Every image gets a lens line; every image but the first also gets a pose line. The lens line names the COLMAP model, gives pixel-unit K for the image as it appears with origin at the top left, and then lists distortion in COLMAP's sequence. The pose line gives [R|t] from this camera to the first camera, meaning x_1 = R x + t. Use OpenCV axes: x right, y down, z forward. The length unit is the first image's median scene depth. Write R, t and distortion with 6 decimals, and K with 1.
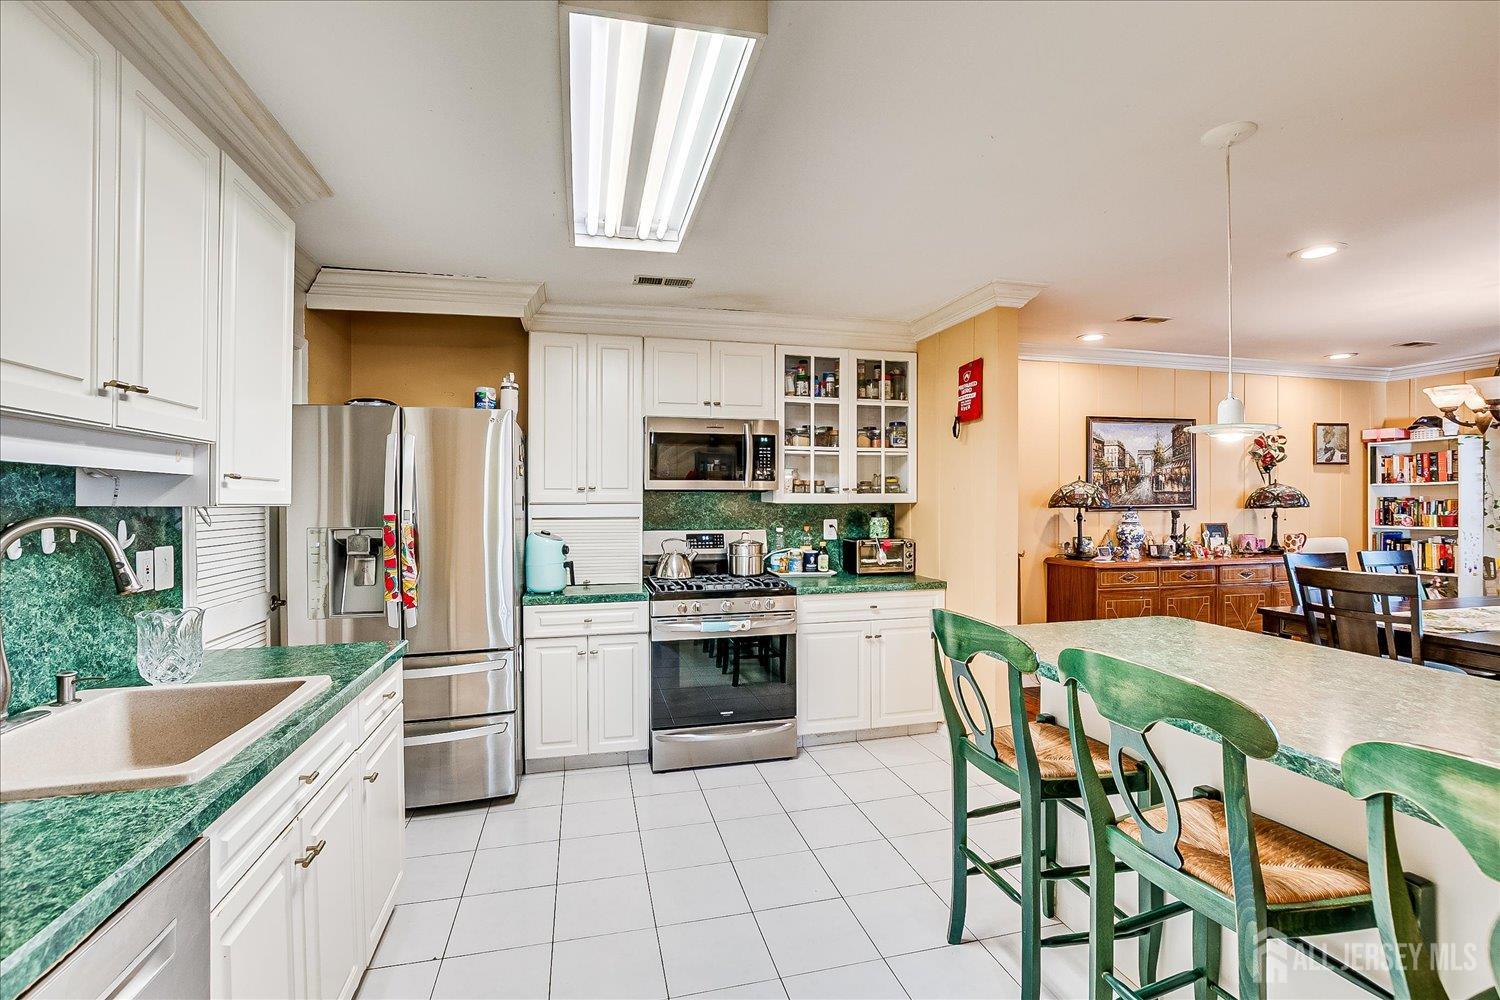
lens RADIAL K [[654.5, 0, 742.8], [0, 654.5, 504.1], [0, 0, 1]] dist [-0.028283, 0.005551]
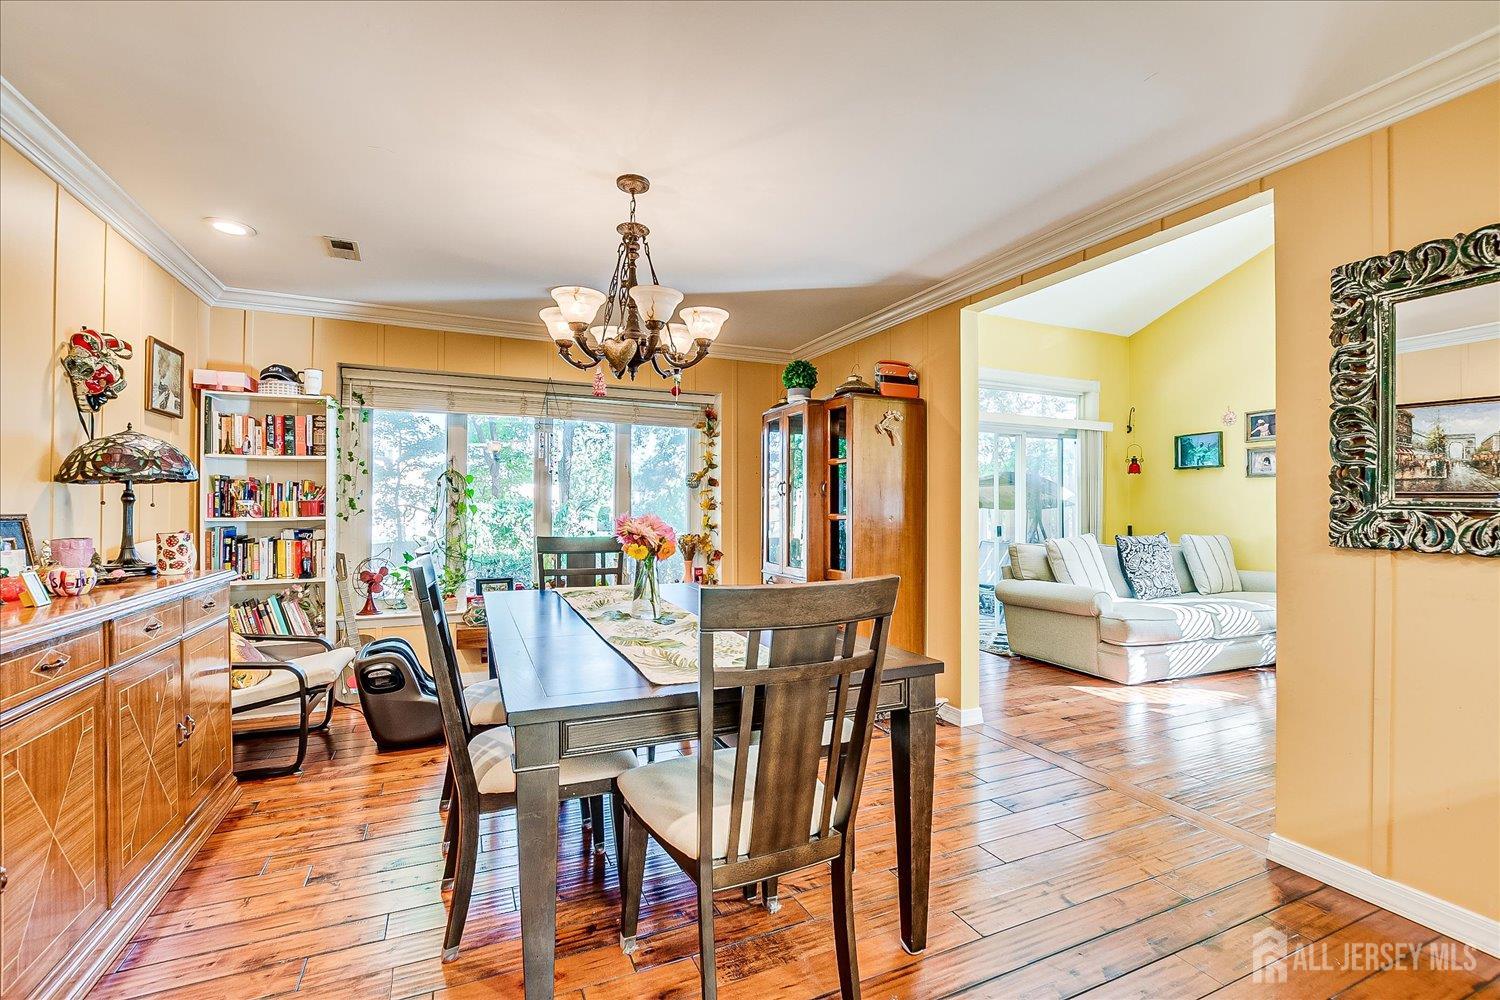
lens RADIAL K [[654.5, 0, 748.1], [0, 654.5, 504.5], [0, 0, 1]] dist [-0.028283, 0.005551]
pose [[-0.175404, 0.006977, 0.984472, 0.330220], [0.002630, 0.999975, -0.006618, 0.034653], [-0.984493, 0.001428, -0.175418, 0.774873]]
